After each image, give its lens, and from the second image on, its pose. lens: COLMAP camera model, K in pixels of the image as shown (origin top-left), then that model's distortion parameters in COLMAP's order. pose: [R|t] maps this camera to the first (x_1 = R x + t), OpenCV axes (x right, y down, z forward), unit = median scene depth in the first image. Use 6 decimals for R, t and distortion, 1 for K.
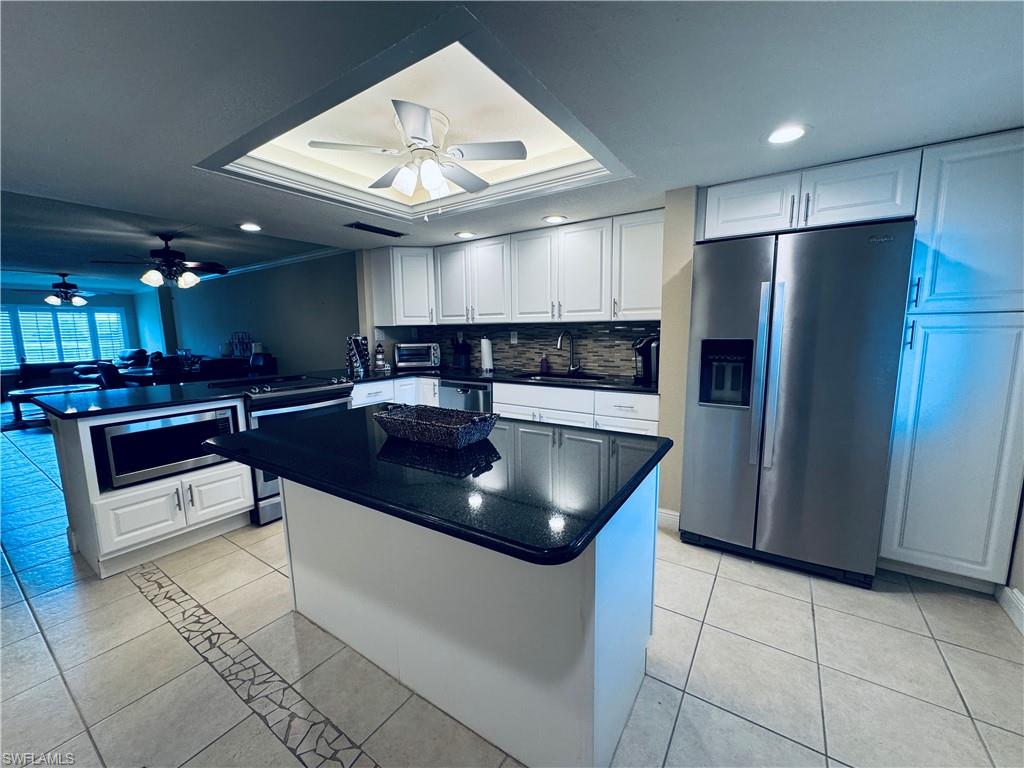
lens RADIAL K [[406.2, 0, 511.6], [0, 406.2, 386.7], [0, 0, 1]] dist [0.000565, 0.000196]
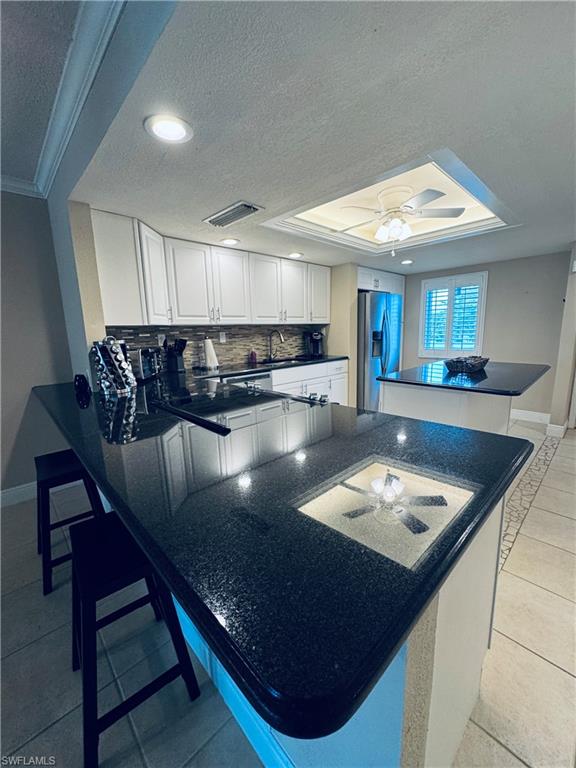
lens RADIAL K [[304.7, 0, 288.0], [0, 304.7, 384.0], [0, 0, 1]] dist [0.000565, 0.000196]
pose [[0.218812, -0.166533, 0.961451, -0.816325], [0.158930, 0.978253, 0.133273, -0.075450], [-0.962737, 0.123642, 0.240521, 0.618877]]
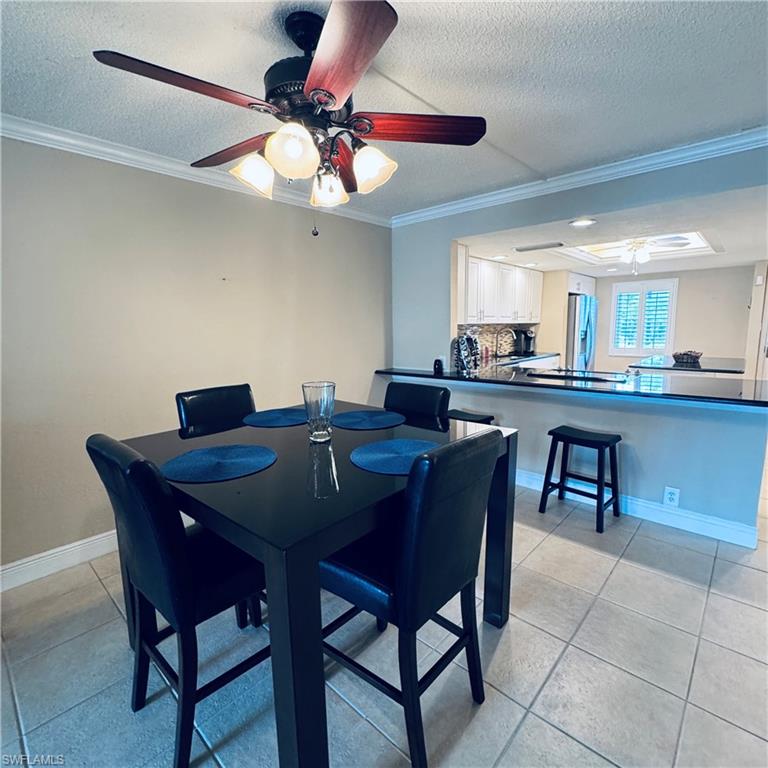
lens RADIAL K [[418.7, 0, 363.7], [0, 418.7, 391.3], [0, 0, 1]] dist [0.002463, 0.000419]
pose [[0.165981, -0.145744, 0.975299, -1.437663], [0.145156, 0.981856, 0.122020, -0.154277], [-0.975387, 0.121318, 0.184125, 1.106338]]
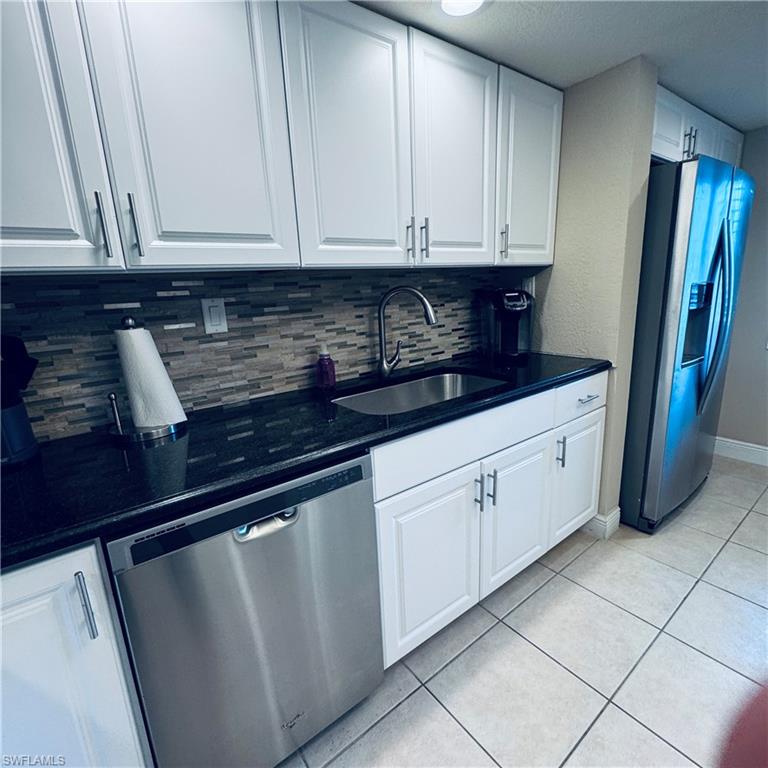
lens RADIAL K [[407.8, 0, 384.0], [0, 407.8, 384.0], [0, 0, 1]] dist [-0.000293, -0.001416]
pose [[0.321183, -0.224041, 0.920134, -0.283375], [0.174863, 0.968936, 0.174886, -0.098637], [-0.930733, 0.104727, 0.350382, 0.740815]]
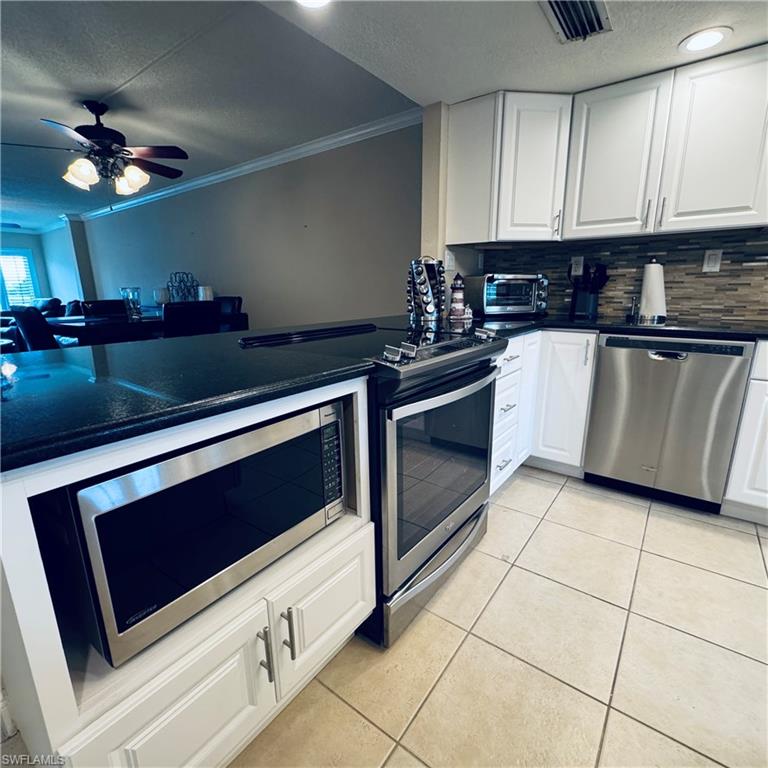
lens RADIAL K [[407.8, 0, 384.0], [0, 407.8, 384.0], [0, 0, 1]] dist [-0.000293, -0.001416]
pose [[0.998727, 0.012109, -0.048963, -0.416704], [-0.007339, 0.995311, 0.096450, -0.001456], [0.049901, -0.095968, 0.994133, 0.395790]]
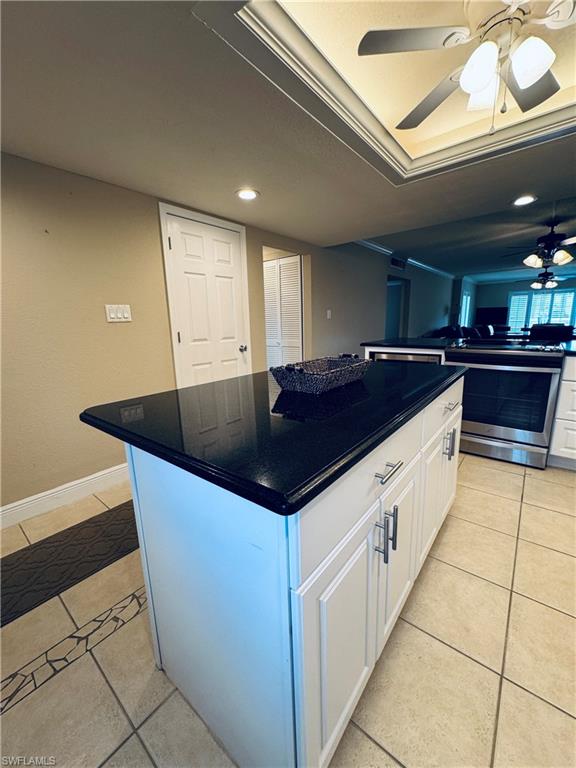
lens RADIAL K [[304.7, 0, 288.0], [0, 304.7, 384.0], [0, 0, 1]] dist [0.000565, 0.000196]
pose [[-0.094247, 0.217672, -0.971461, 0.254346], [-0.113882, 0.967042, 0.227731, -0.021724], [0.989014, 0.132095, -0.066352, 0.380460]]
